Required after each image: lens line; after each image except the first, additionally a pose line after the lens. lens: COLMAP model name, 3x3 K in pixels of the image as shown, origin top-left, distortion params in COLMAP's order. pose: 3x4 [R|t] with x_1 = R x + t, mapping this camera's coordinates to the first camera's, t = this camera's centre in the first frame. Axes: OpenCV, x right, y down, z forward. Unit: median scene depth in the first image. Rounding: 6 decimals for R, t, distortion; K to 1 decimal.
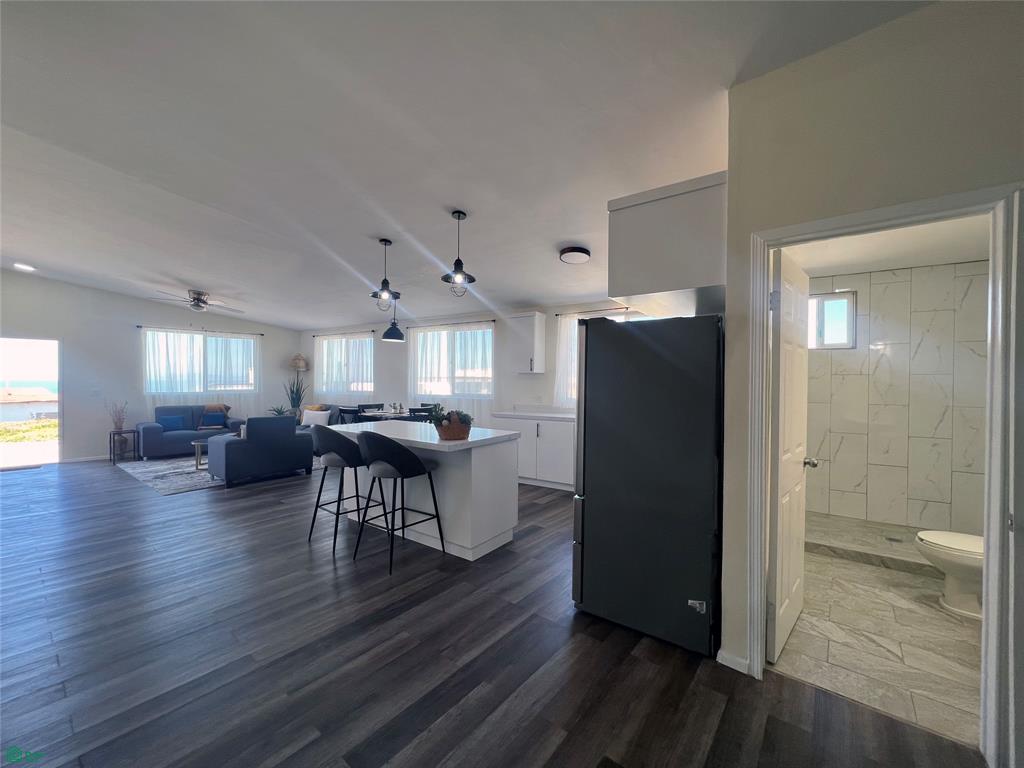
lens RADIAL K [[408.4, 0, 512.0], [0, 408.4, 384.0], [0, 0, 1]] dist [-0.001026, -0.000166]
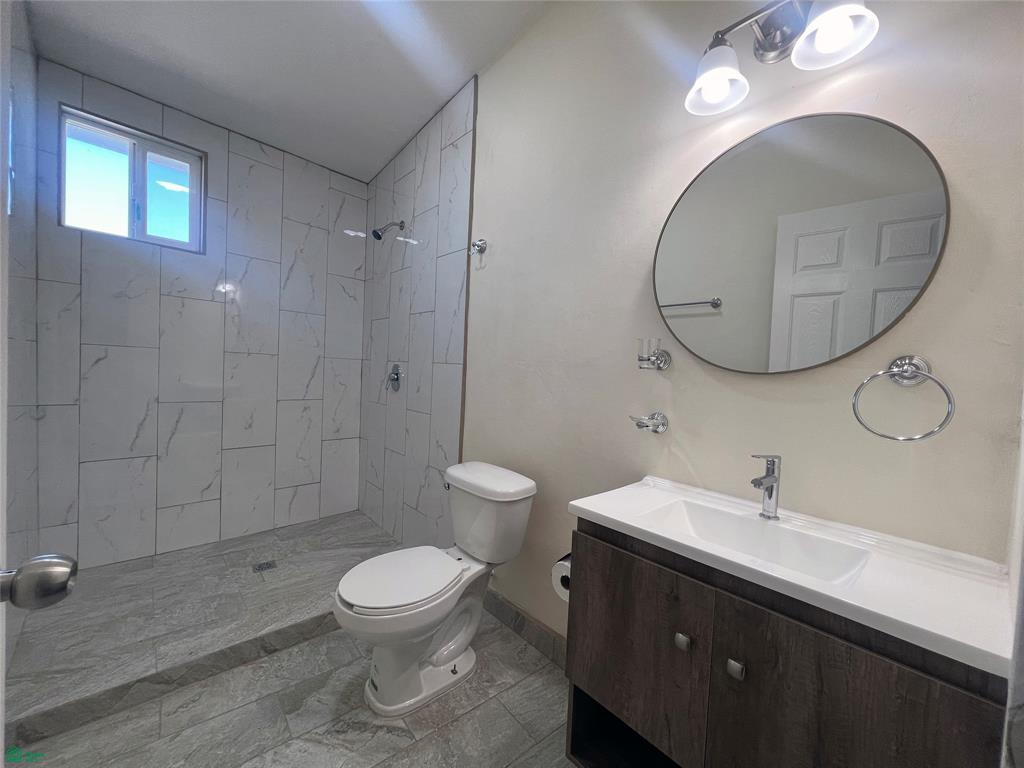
lens RADIAL K [[408.4, 0, 512.0], [0, 408.4, 384.0], [0, 0, 1]] dist [-0.001026, -0.000166]
pose [[0.198498, -0.033383, 0.979533, 0.390747], [-0.036238, 0.998486, 0.041372, 0.060480], [-0.979431, -0.043708, 0.196988, 0.495090]]
